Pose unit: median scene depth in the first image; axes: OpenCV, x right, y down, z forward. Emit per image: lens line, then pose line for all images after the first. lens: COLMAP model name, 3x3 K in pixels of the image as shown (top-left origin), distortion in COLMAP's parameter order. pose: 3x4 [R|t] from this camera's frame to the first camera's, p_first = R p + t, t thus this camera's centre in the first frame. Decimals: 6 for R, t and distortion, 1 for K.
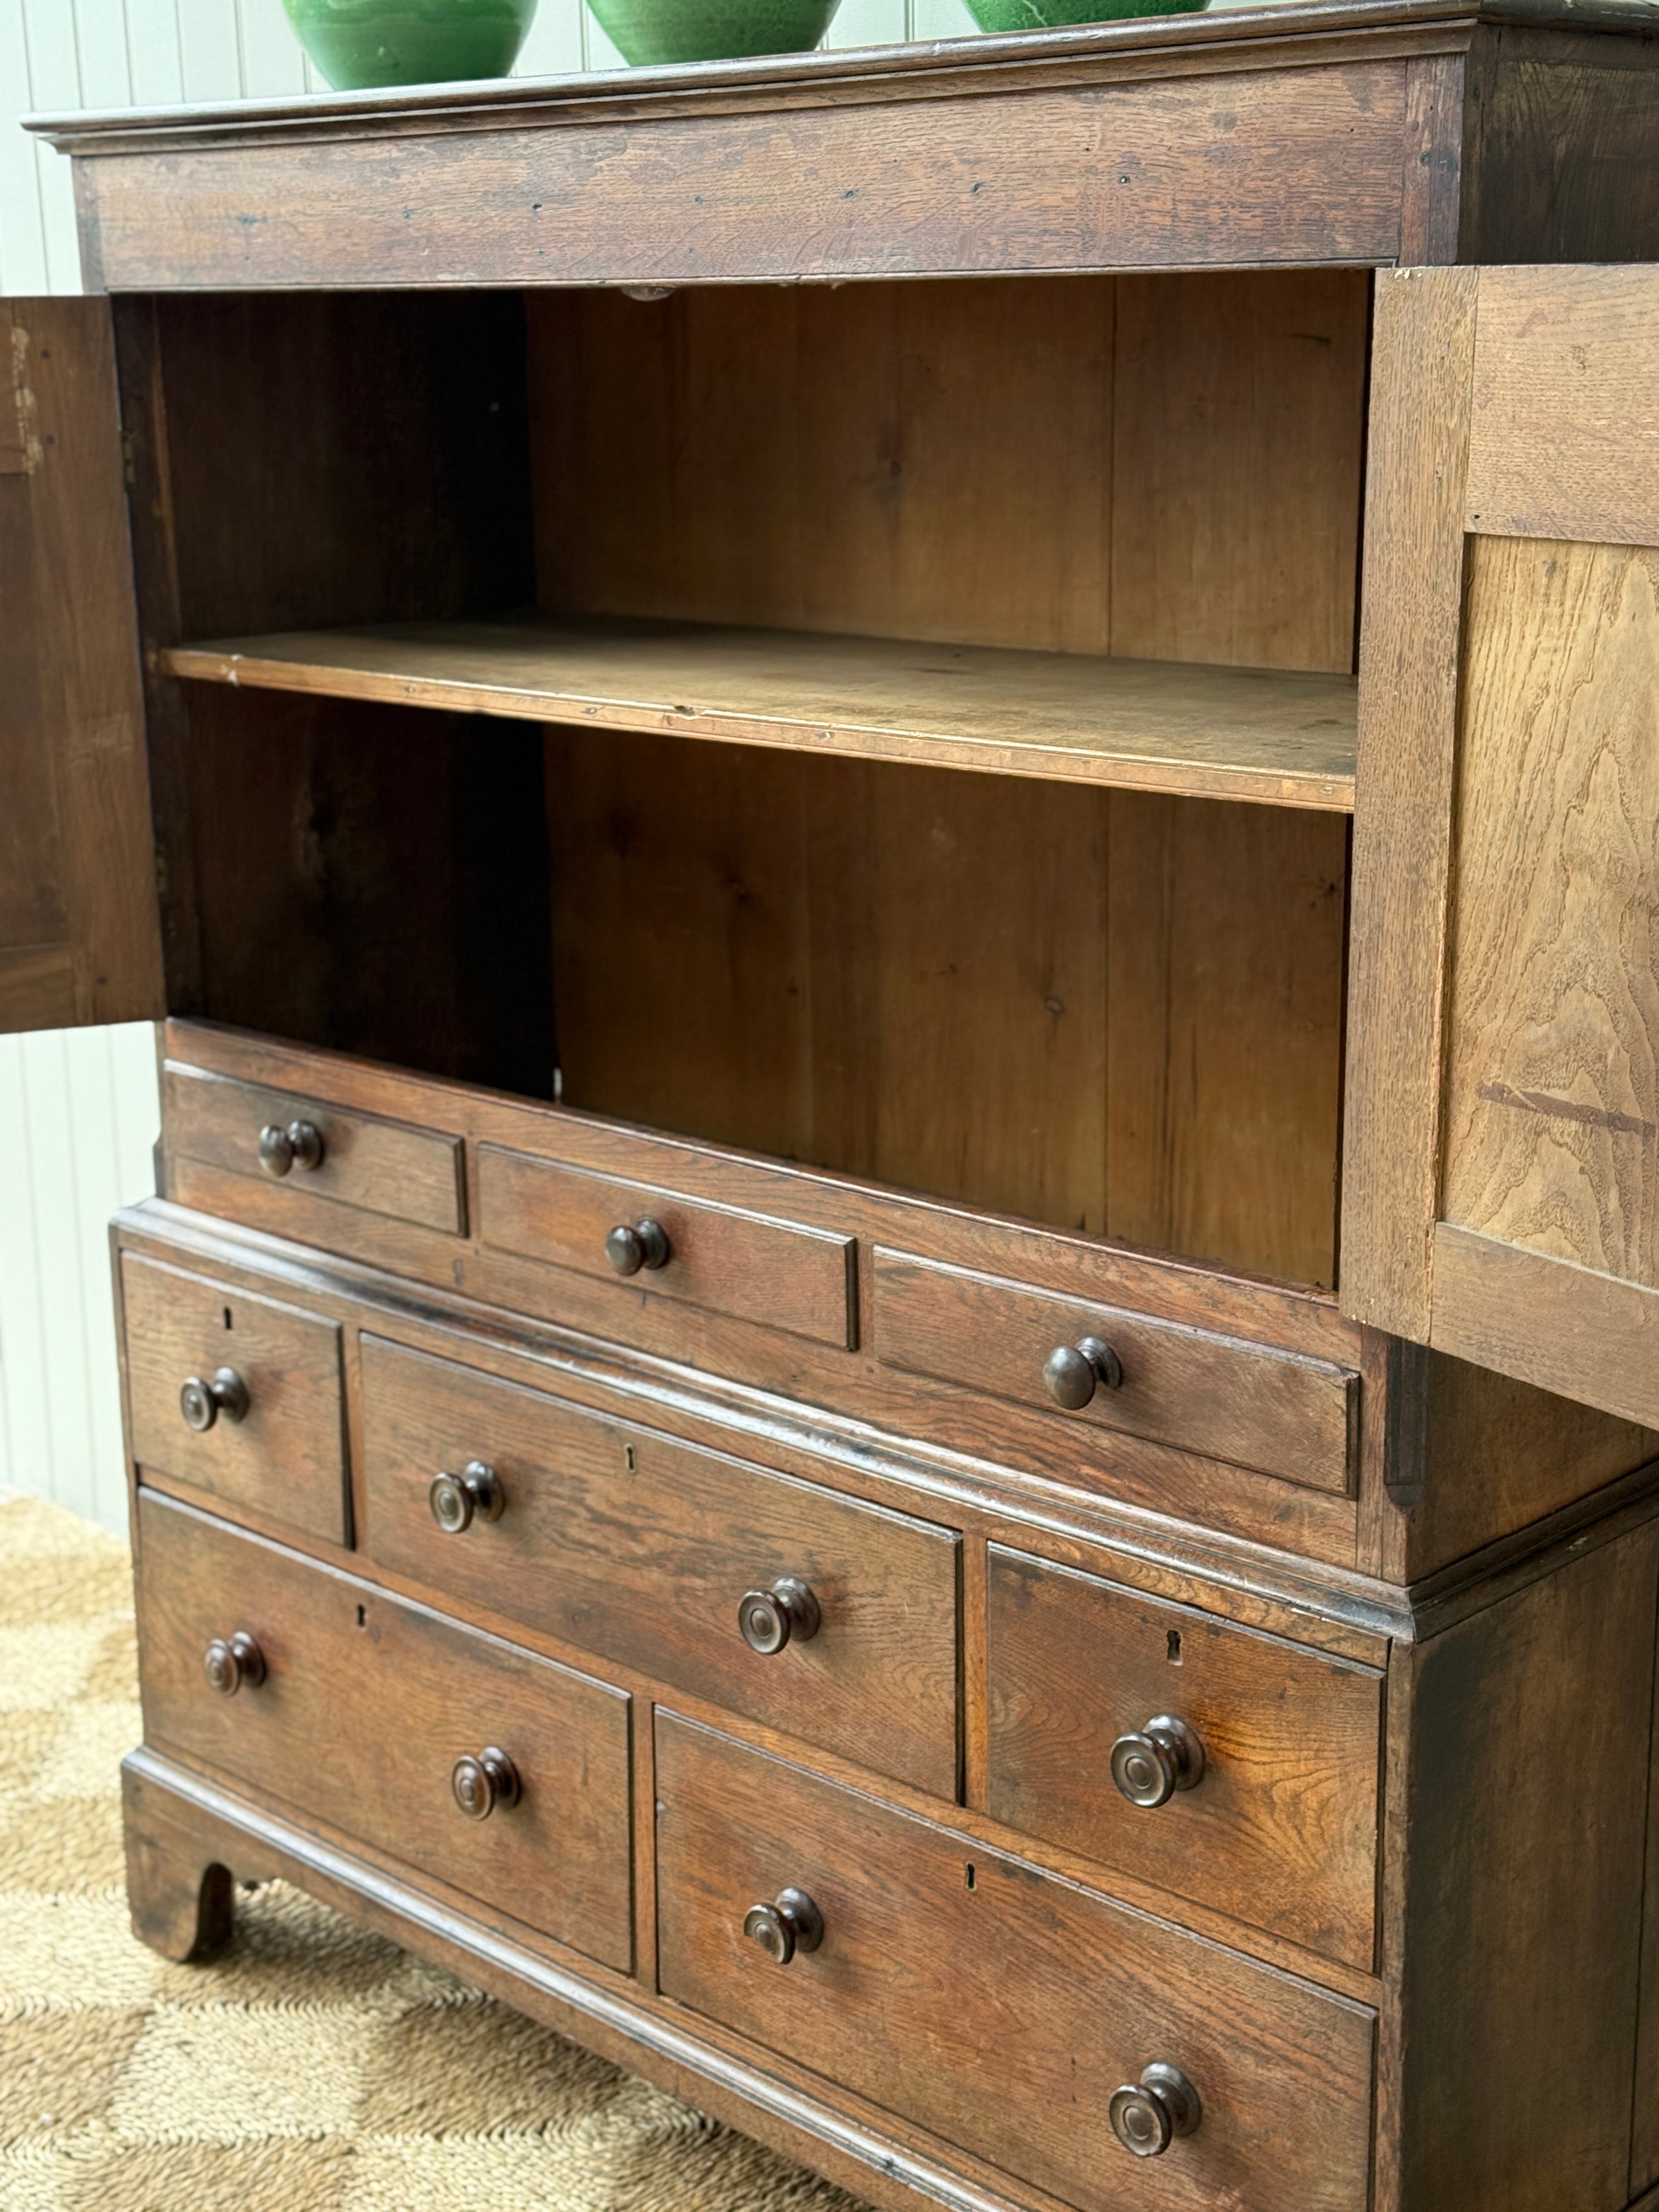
lens RADIAL K [[3104.2, 0, 832.2], [0, 3104.2, 1098.2], [0, 0, 1]] dist [0.117412, 0.000000]
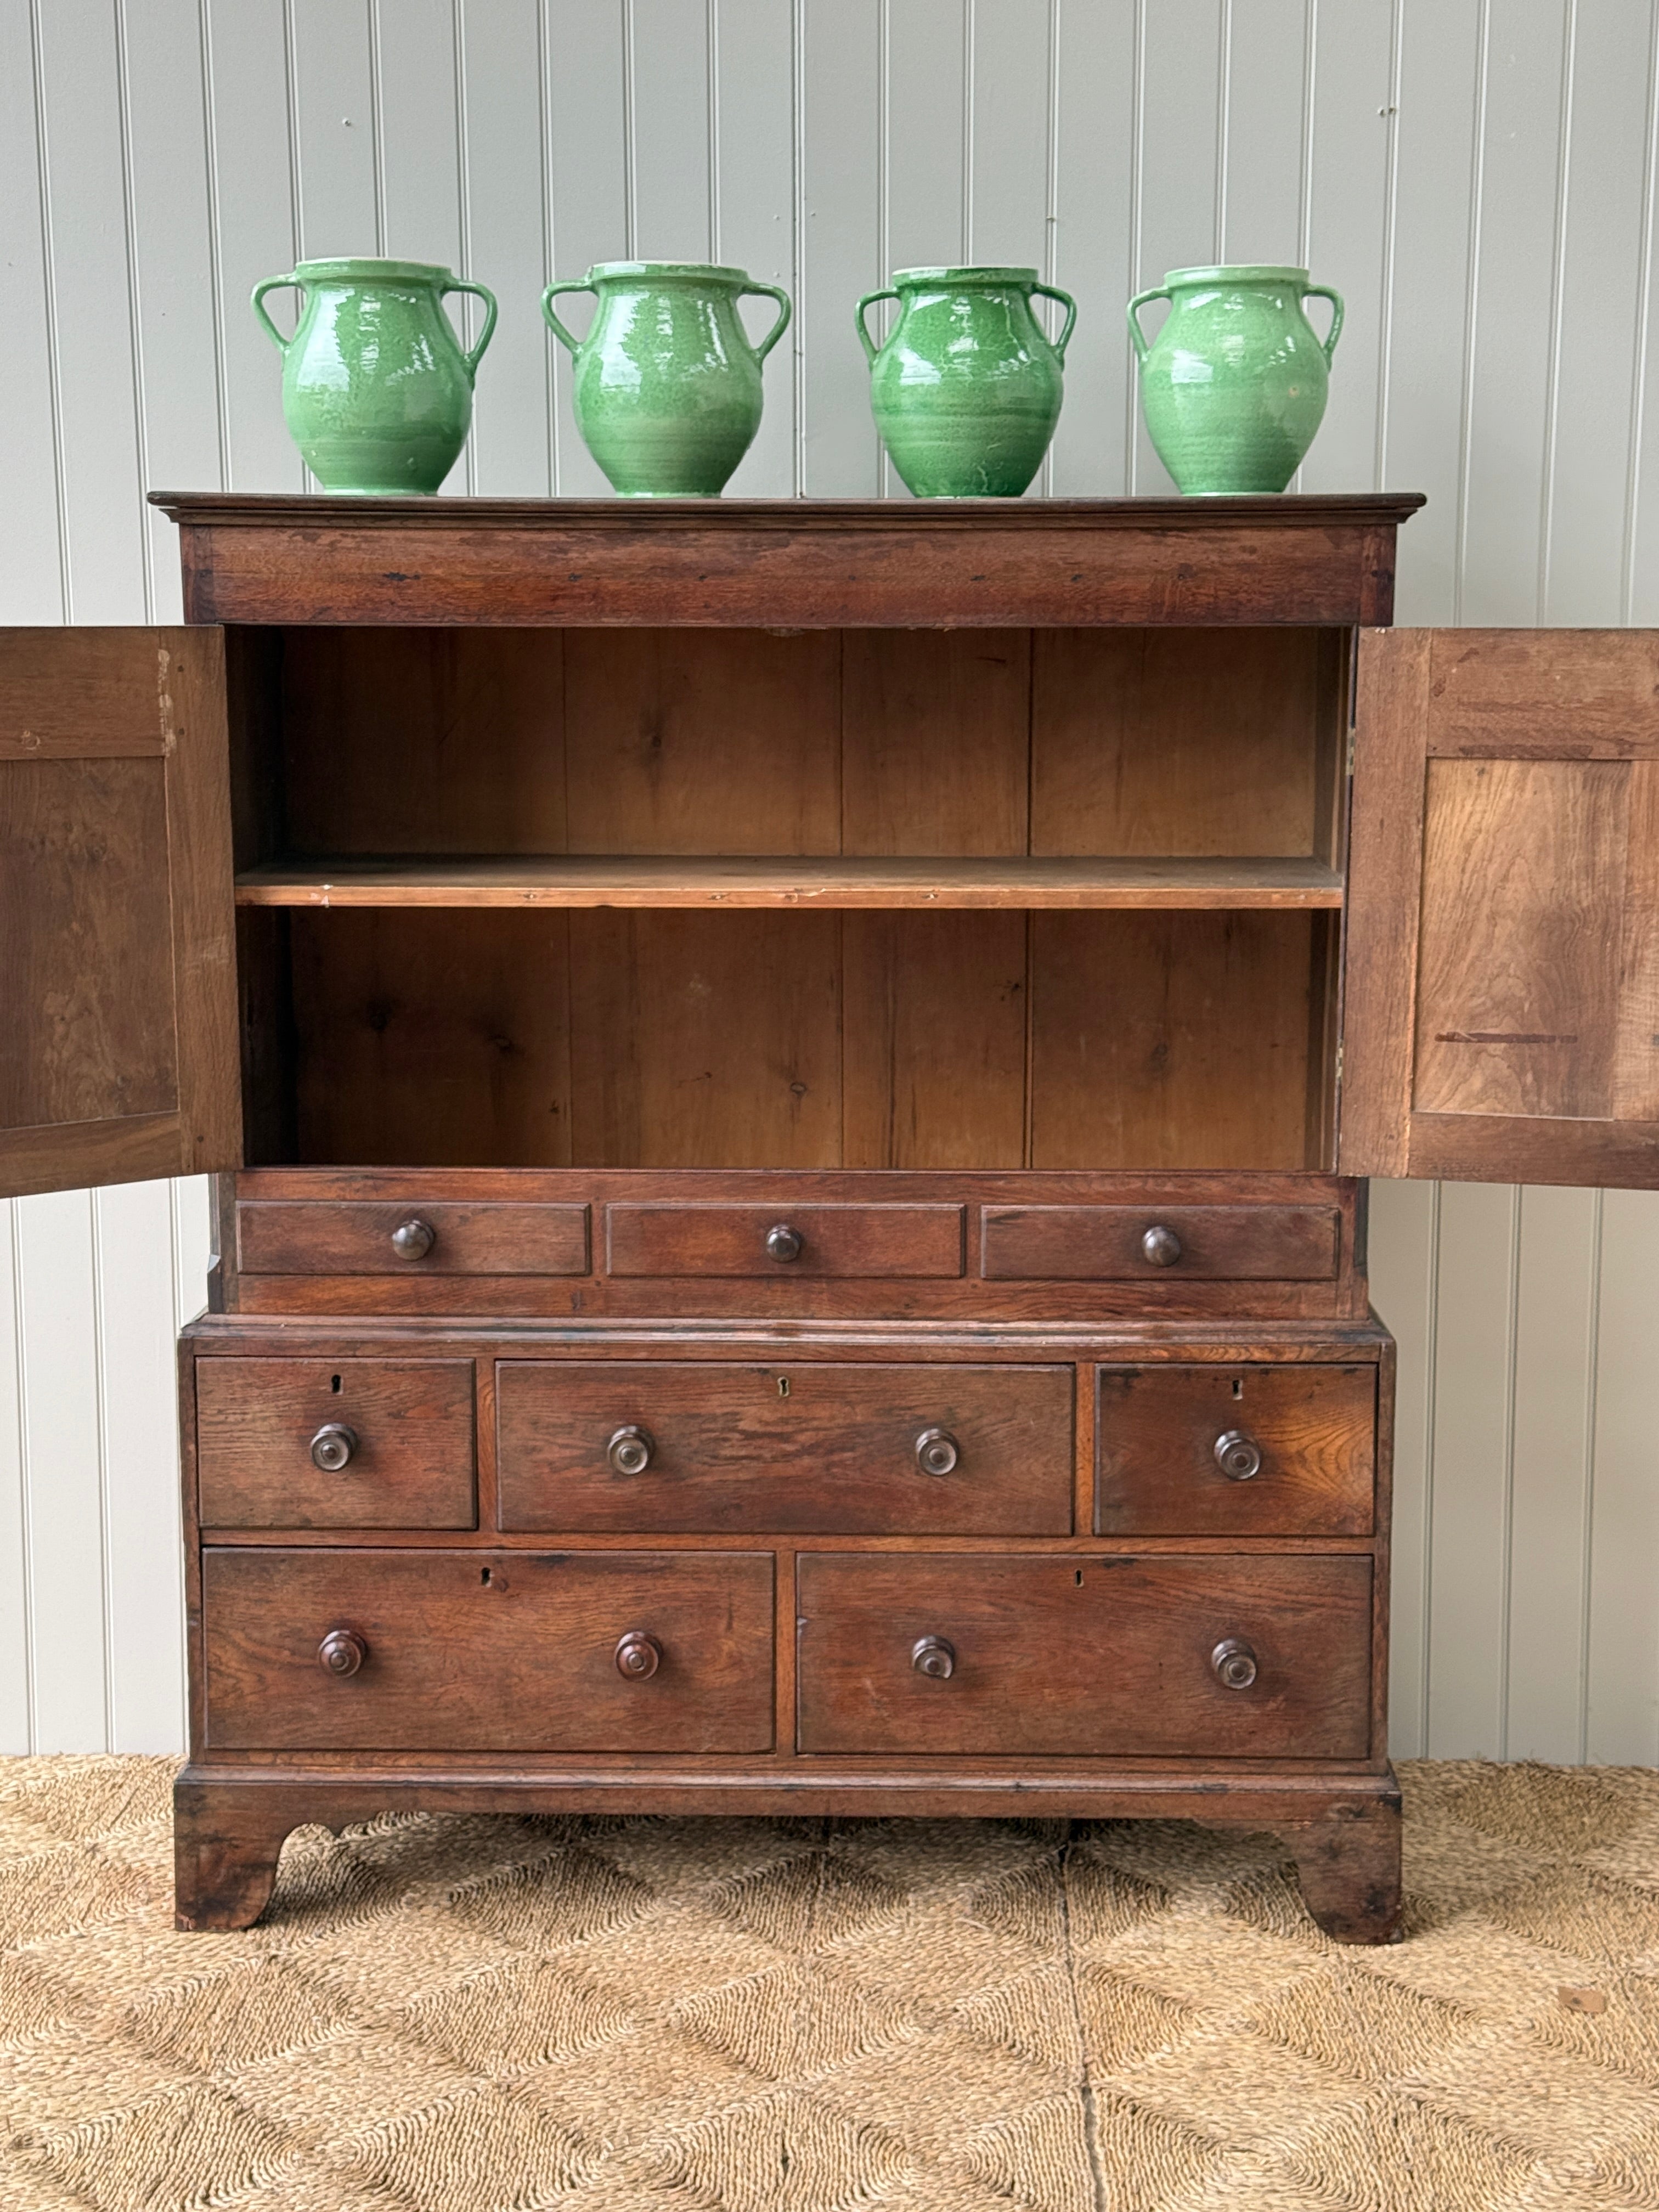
lens RADIAL K [[3104.2, 0, 829.5], [0, 3104.2, 1122.1], [0, 0, 1]] dist [0.117412, 0.000000]
pose [[0.741214, -0.099078, 0.663917, -1.103985], [0.153712, 0.987819, -0.024193, 0.030691], [-0.653433, 0.119984, 0.747415, -0.166607]]
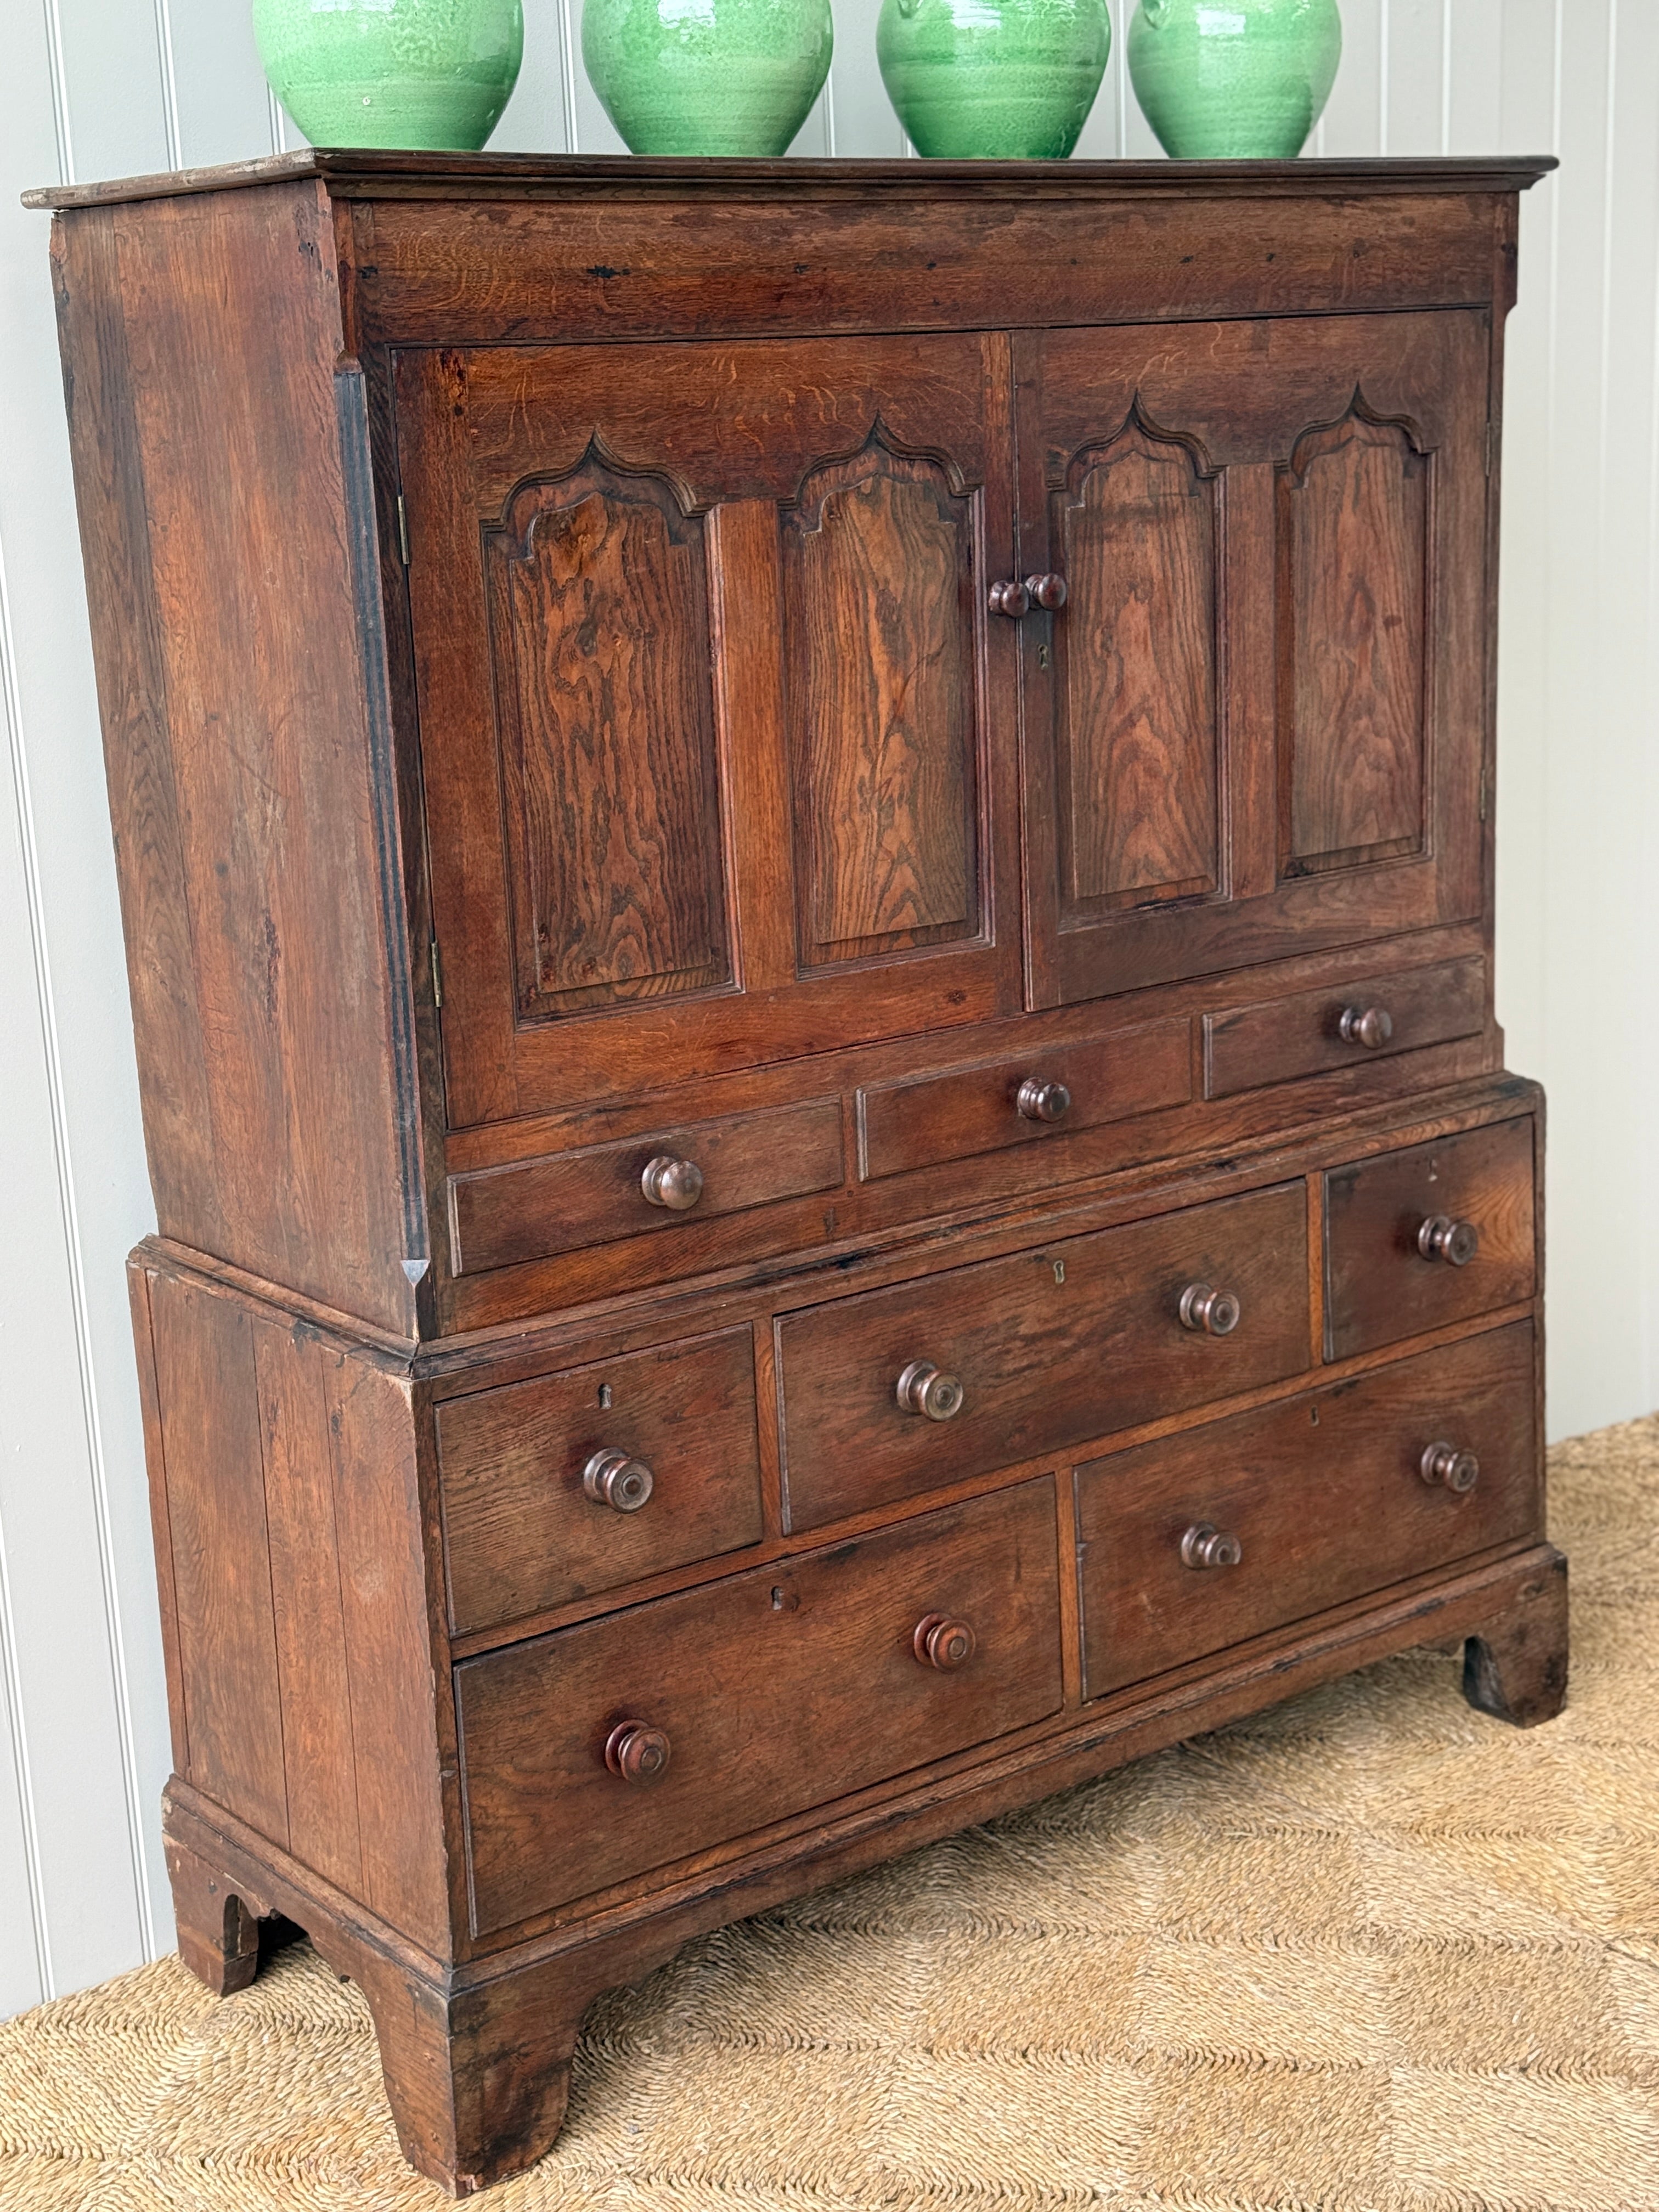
lens RADIAL K [[3104.2, 0, 830.3], [0, 3104.2, 1111.8], [0, 0, 1]] dist [0.117412, 0.000000]
pose [[0.150831, -0.219258, 0.963938, -1.338250], [0.282420, 0.944011, 0.170534, -0.192803], [-0.947359, 0.246514, 0.204309, 0.871269]]
